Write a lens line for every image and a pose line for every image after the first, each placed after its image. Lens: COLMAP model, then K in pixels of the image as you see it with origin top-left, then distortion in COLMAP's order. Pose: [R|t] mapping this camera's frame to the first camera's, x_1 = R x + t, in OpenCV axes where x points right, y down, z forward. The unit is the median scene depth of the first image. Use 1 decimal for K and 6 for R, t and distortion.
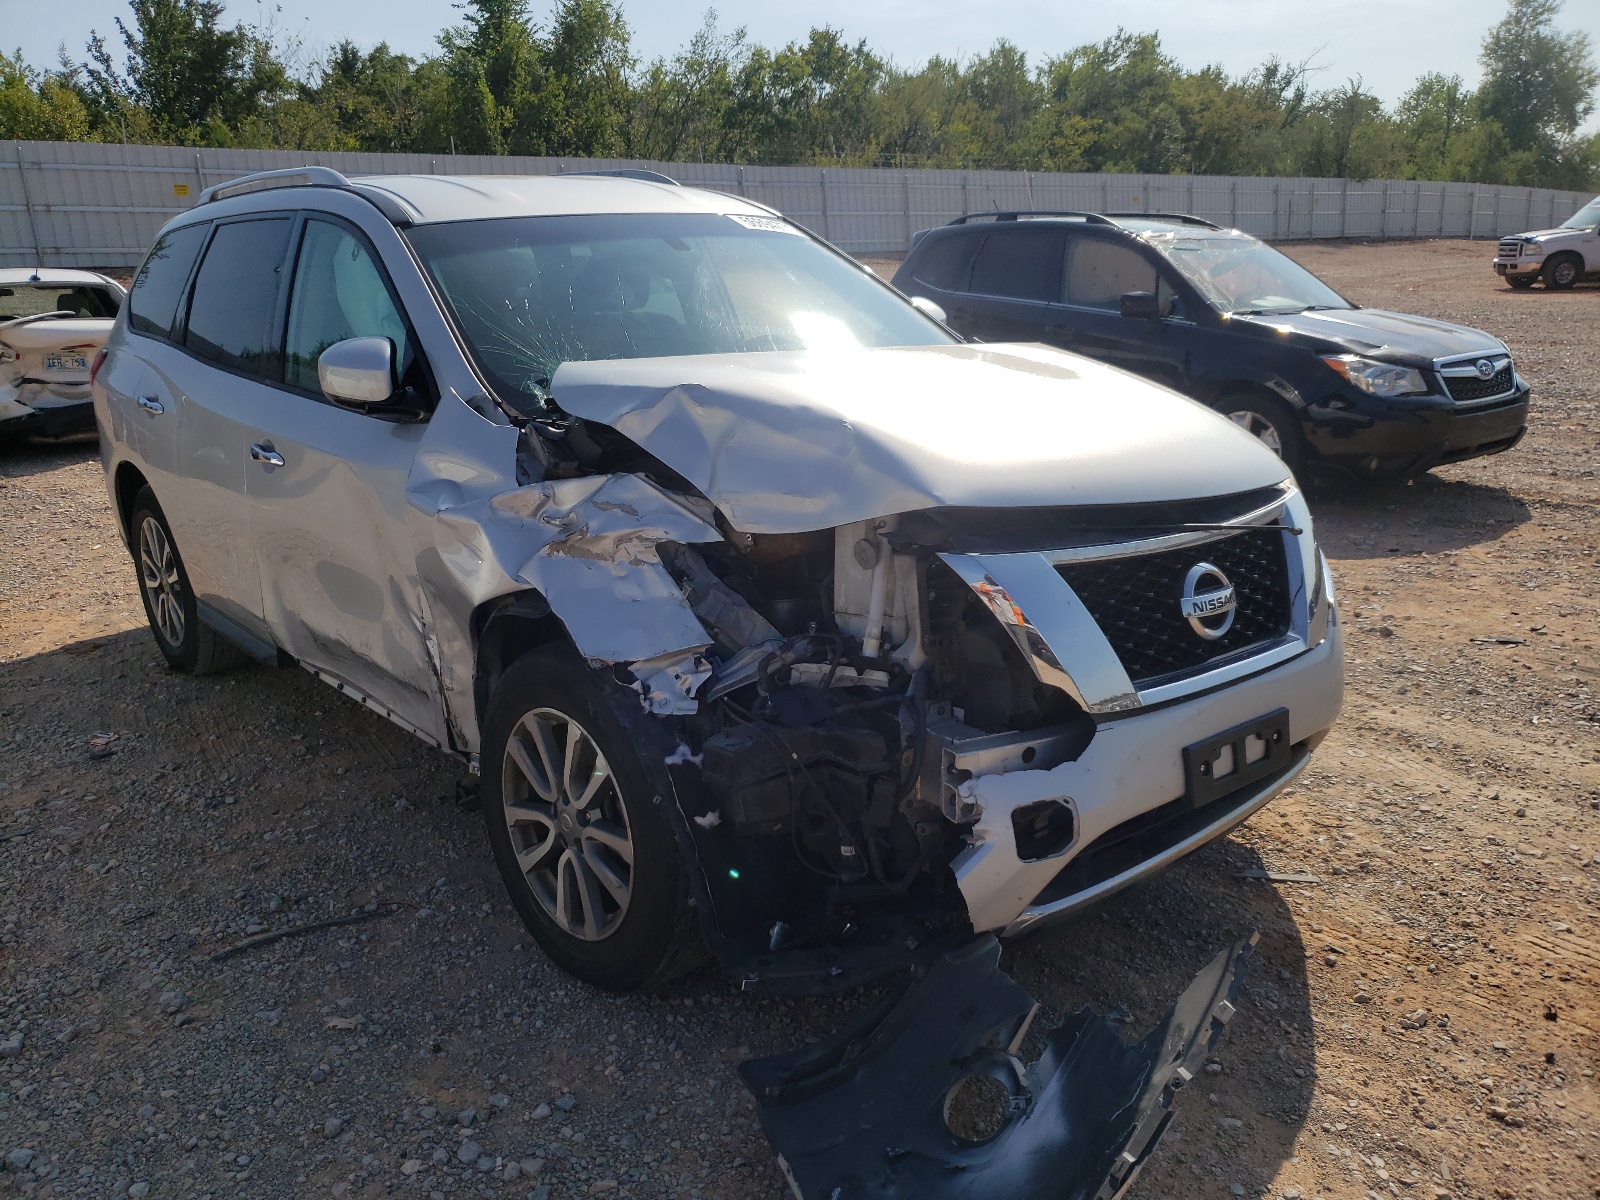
lens RADIAL K [[1232.4, 0, 797.1], [0, 1232.4, 592.9], [0, 0, 1]] dist [-0.010666, 0.035975]
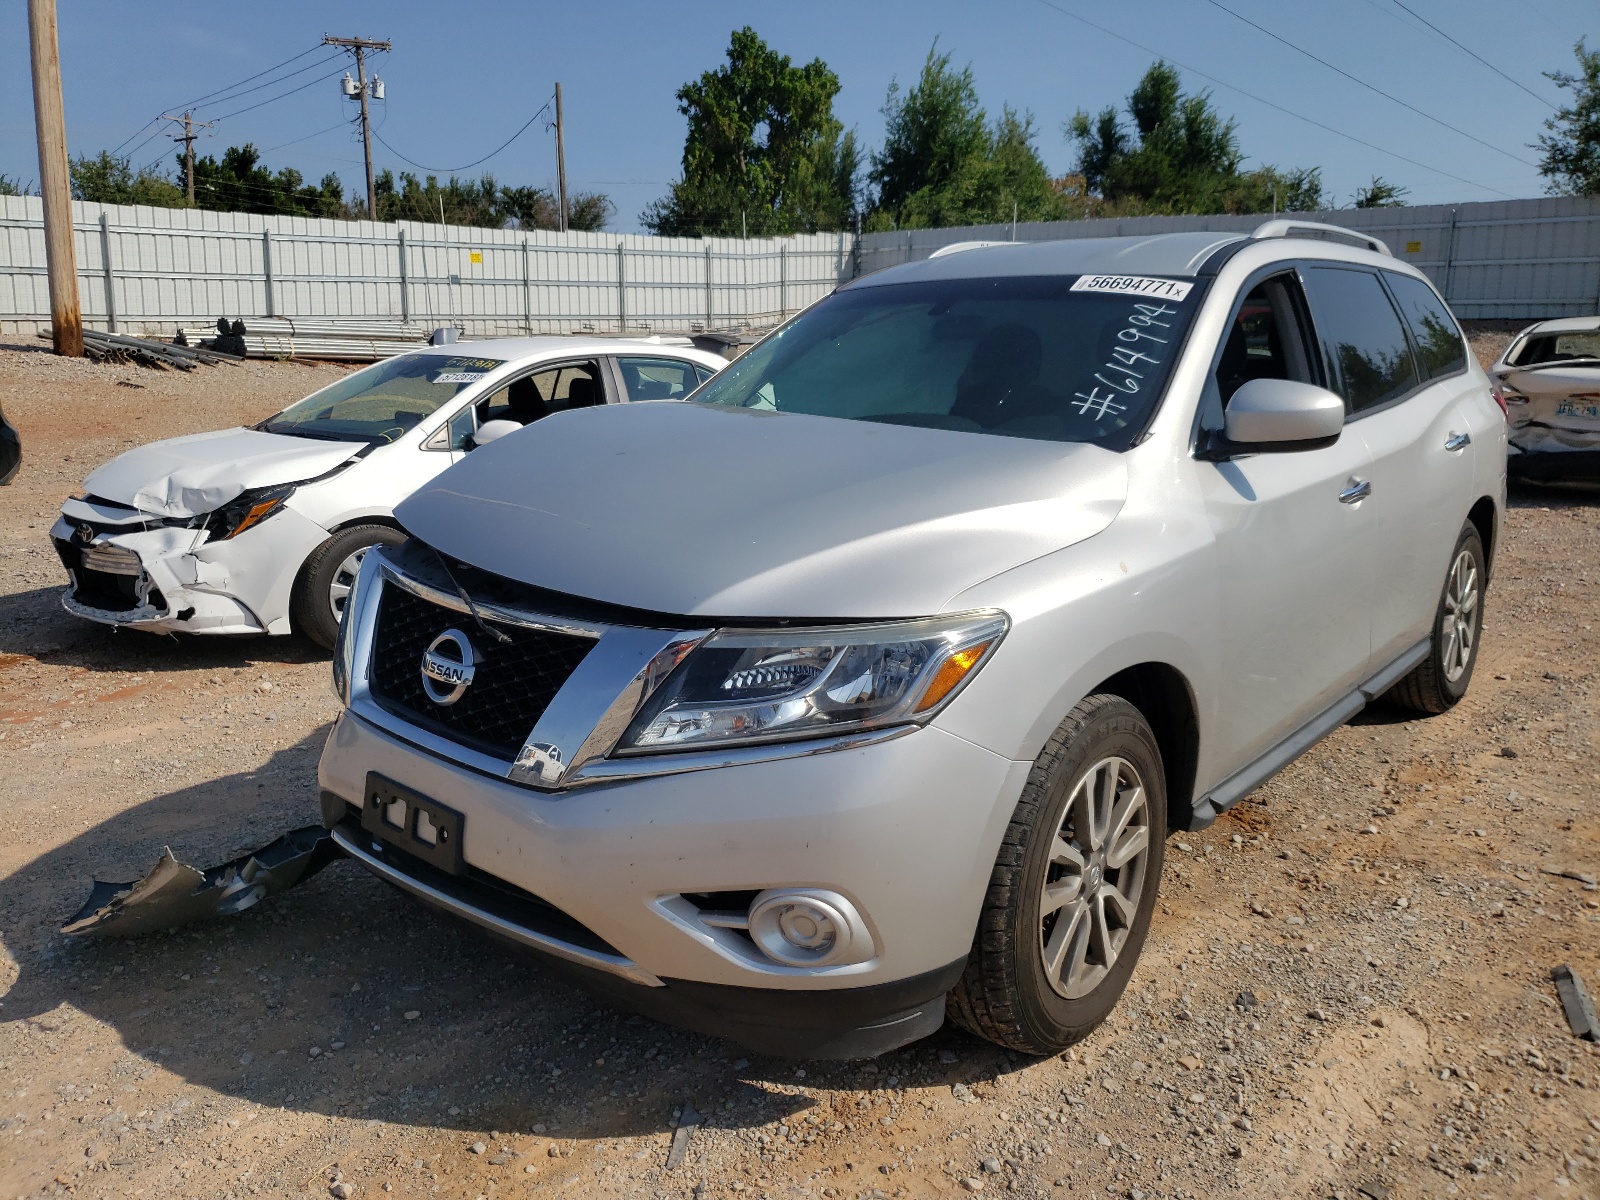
lens RADIAL K [[1232.4, 0, 797.1], [0, 1232.4, 592.9], [0, 0, 1]] dist [-0.010666, 0.035975]
pose [[0.130456, 0.226391, -0.965261, 1.272599], [-0.256667, 0.948103, 0.187678, -0.297298], [0.957655, 0.223267, 0.181793, 1.041936]]
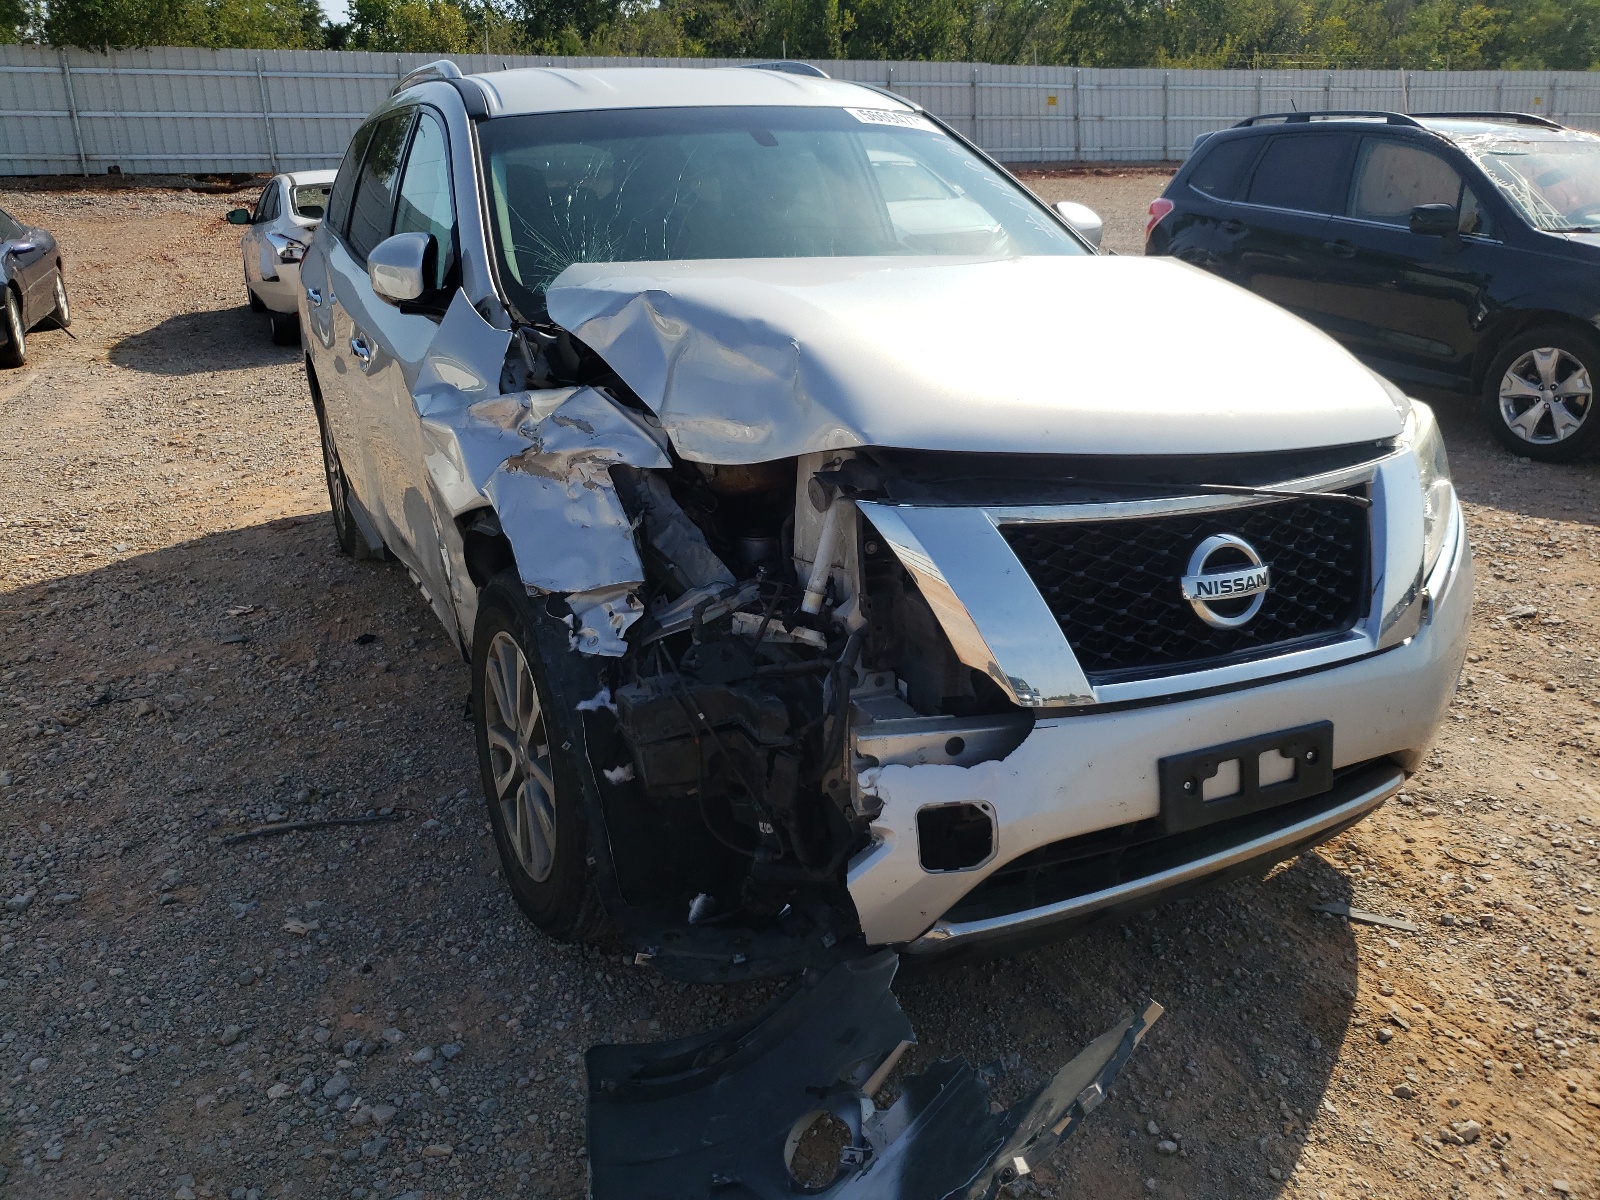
lens RADIAL K [[1245.1, 0, 796.5], [0, 1245.1, 560.9], [0, 0, 1]] dist [-0.029986, 0.072474]
pose [[0.968905, 0.082631, -0.233226, 0.241576], [-0.072472, 0.996024, 0.051812, -0.027787], [0.236580, -0.033299, 0.971041, 0.136470]]
